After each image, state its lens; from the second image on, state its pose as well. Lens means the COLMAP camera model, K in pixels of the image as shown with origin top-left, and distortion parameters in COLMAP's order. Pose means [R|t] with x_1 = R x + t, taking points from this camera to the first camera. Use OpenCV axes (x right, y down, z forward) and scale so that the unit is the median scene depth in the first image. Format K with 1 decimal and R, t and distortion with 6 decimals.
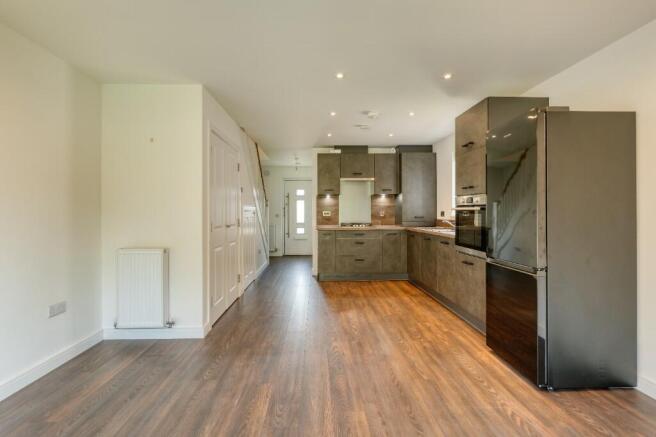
lens RADIAL K [[293.9, 0, 326.9], [0, 293.9, 212.1], [0, 0, 1]] dist [0.000143, -0.000008]
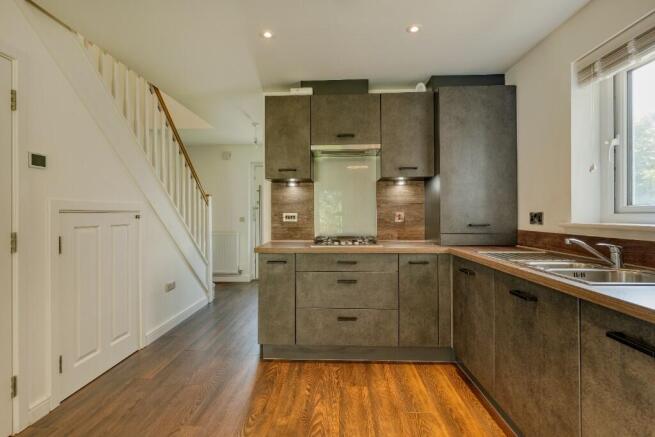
lens RADIAL K [[312.0, 0, 329.0], [0, 312.0, 213.0], [0, 0, 1]] dist [-0.002452, 0.000010]
pose [[0.997416, -0.002846, -0.071791, 0.117863], [0.002657, 0.999993, -0.002723, -0.001189], [0.071799, 0.002525, 0.997416, 0.507340]]
